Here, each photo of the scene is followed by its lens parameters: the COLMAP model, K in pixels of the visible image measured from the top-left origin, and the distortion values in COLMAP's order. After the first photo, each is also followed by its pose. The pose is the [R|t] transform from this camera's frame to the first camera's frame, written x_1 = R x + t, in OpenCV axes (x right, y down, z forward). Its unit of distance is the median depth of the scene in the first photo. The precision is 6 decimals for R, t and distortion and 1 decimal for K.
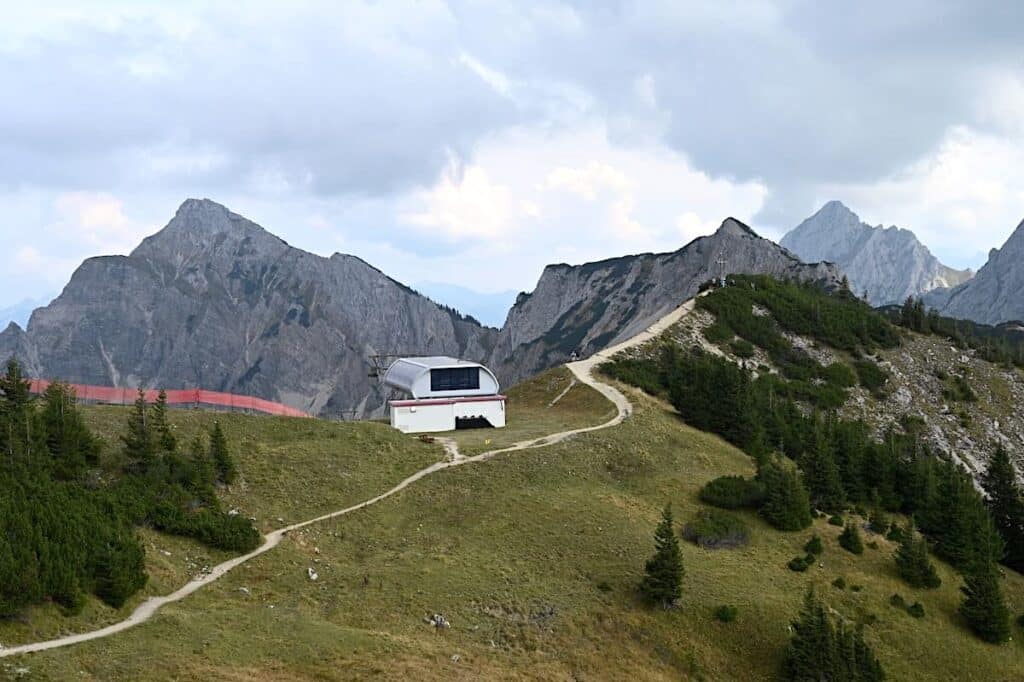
lens RADIAL K [[1255.2, 0, 513.4], [0, 1255.2, 343.4], [0, 0, 1]] dist [-0.076020, 0.000000]
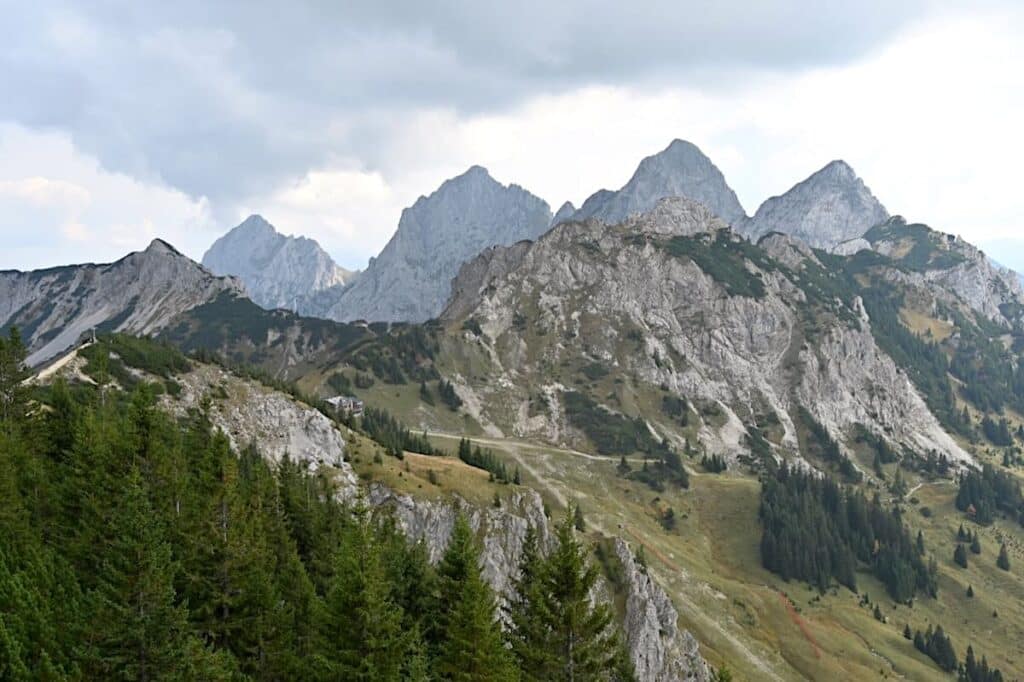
lens RADIAL K [[986.1, 0, 520.8], [0, 986.1, 341.6], [0, 0, 1]] dist [-0.014356, 0.000000]
pose [[0.871218, -0.021322, 0.490433, 0.000192], [0.014388, 0.999736, 0.017904, -0.006397], [-0.490685, -0.008542, 0.871295, -0.059803]]
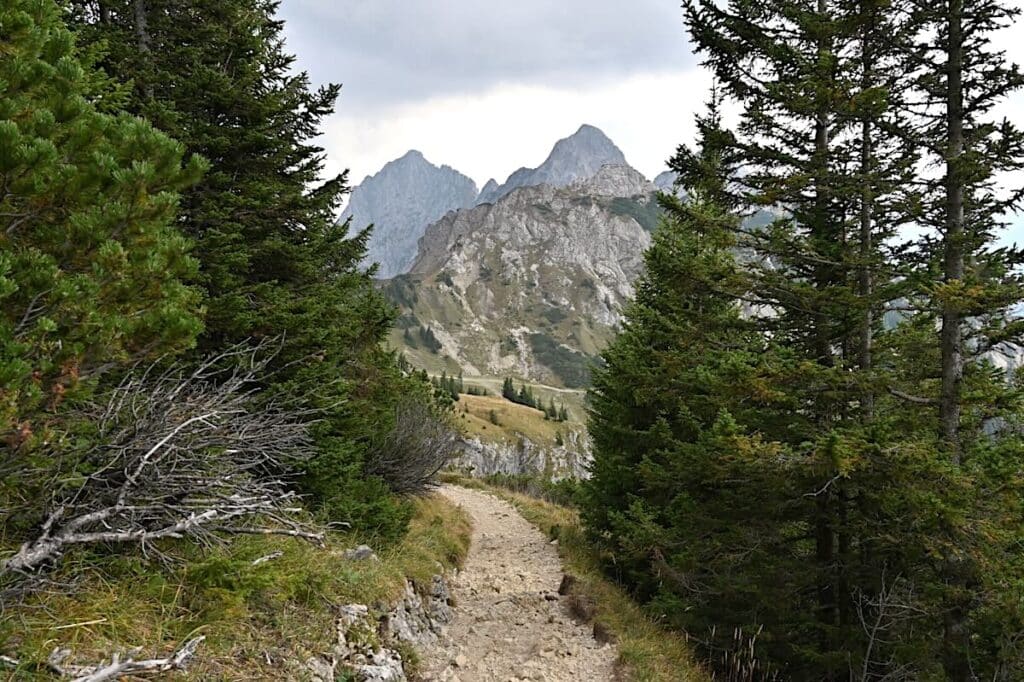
lens RADIAL K [[806.5, 0, 515.8], [0, 806.5, 334.3], [0, 0, 1]] dist [-0.031188, -0.000211]
pose [[0.828291, -0.066090, 0.556387, -0.002392], [0.034101, 0.997124, 0.067677, -0.003766], [-0.559260, -0.037083, 0.828162, -0.022694]]
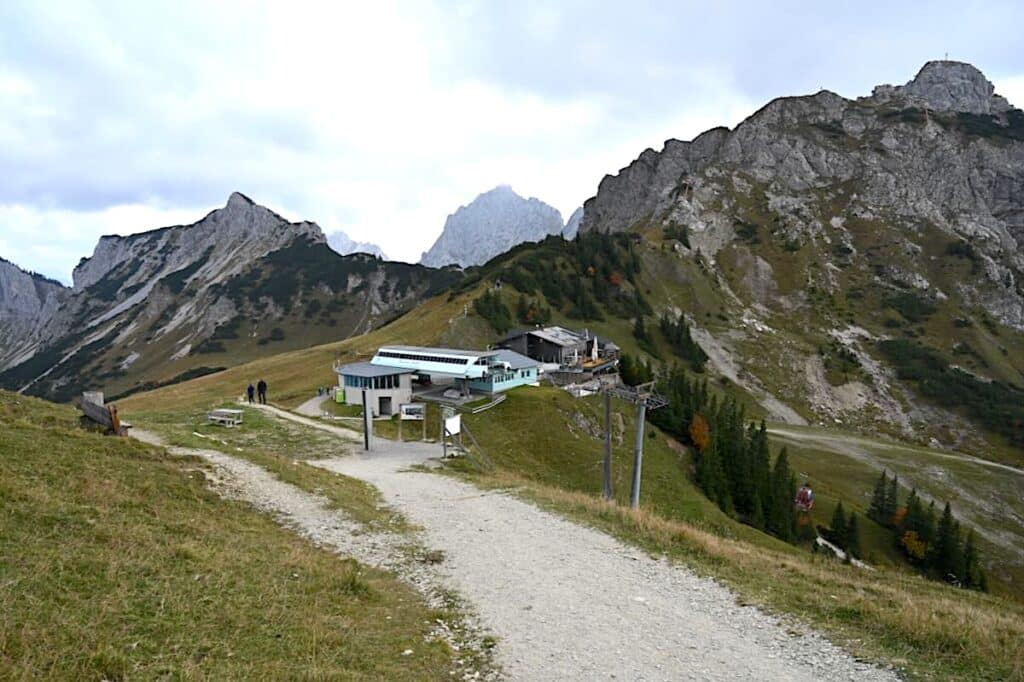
lens RADIAL K [[710.4, 0, 500.6], [0, 710.4, 365.8], [0, 0, 1]] dist [-0.001689, -0.001706]
pose [[0.888581, -0.038322, 0.457117, 0.067194], [0.001294, 0.996710, 0.081042, 0.015911], [-0.458719, -0.071421, 0.885707, 0.199256]]
